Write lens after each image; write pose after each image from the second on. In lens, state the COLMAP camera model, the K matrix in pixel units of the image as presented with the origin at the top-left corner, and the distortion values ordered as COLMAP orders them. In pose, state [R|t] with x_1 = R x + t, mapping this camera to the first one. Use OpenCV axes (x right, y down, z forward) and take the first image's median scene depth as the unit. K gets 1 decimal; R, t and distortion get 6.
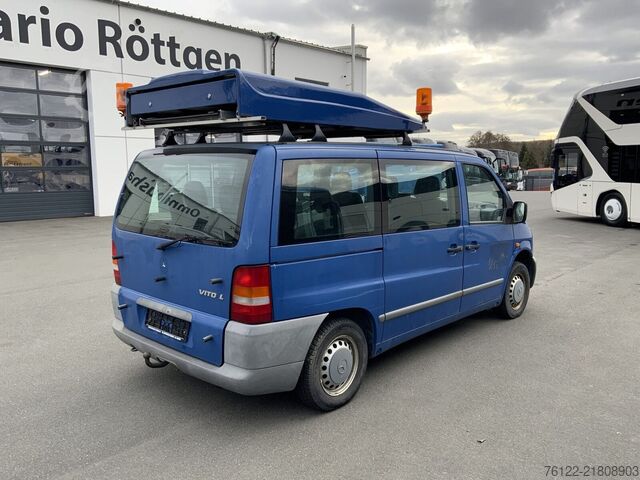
lens RADIAL K [[565.8, 0, 317.4], [0, 565.8, 236.8], [0, 0, 1]] dist [0.005403, -0.015817]
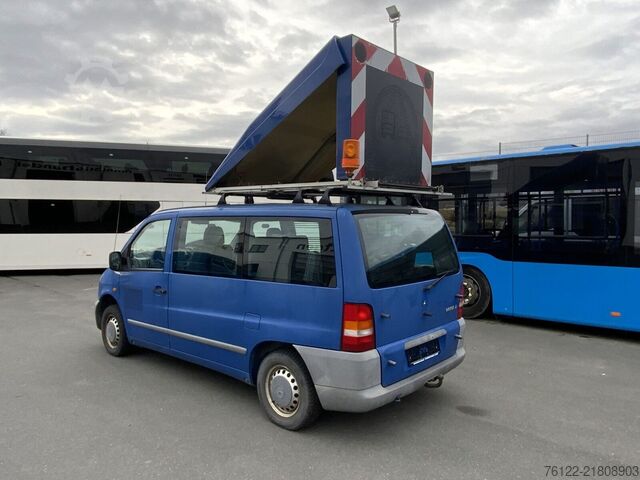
lens RADIAL K [[494.3, 0, 323.7], [0, 494.3, 229.4], [0, 0, 1]] dist [0.005580, -0.042524]
pose [[-0.052224, -0.028230, 0.998236, -0.974713], [0.124105, 0.991668, 0.034536, -0.126921], [-0.990894, 0.125690, -0.048286, 0.914440]]
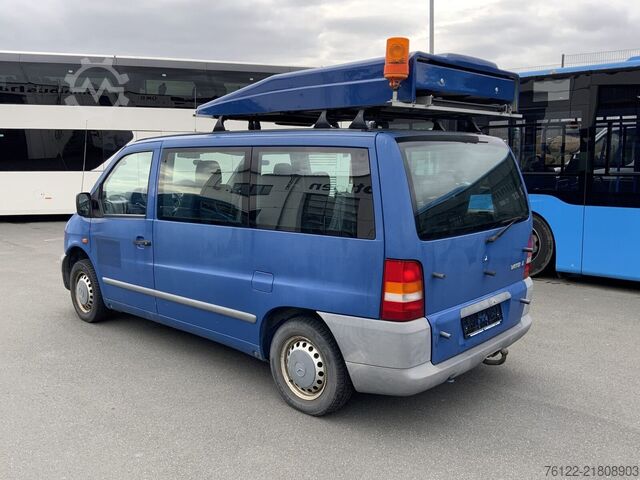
lens RADIAL K [[606.3, 0, 321.0], [0, 606.3, 234.0], [0, 0, 1]] dist [-0.021846, 0.000000]
pose [[-0.033962, -0.138745, 0.989746, -0.926369], [0.126150, 0.981801, 0.141960, -0.124456], [-0.991430, 0.129677, -0.015842, 0.940984]]
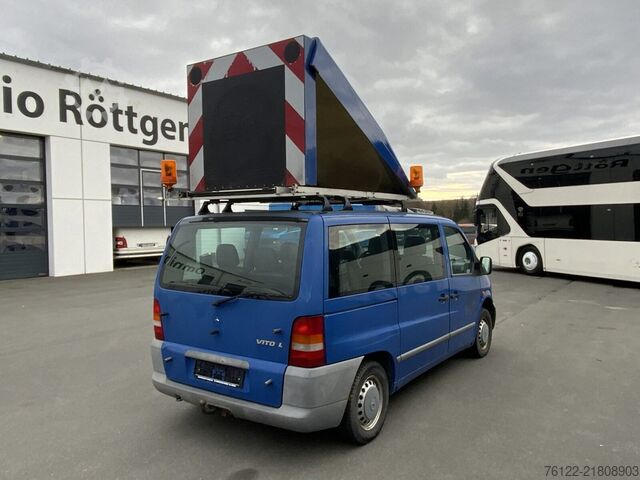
lens RADIAL K [[534.3, 0, 326.8], [0, 534.3, 227.4], [0, 0, 1]] dist [0.018417, -0.014572]
pose [[0.988627, -0.008983, 0.150123, -0.156670], [0.026488, 0.993011, -0.115011, -0.002723], [-0.148040, 0.117679, 0.981955, -0.073715]]
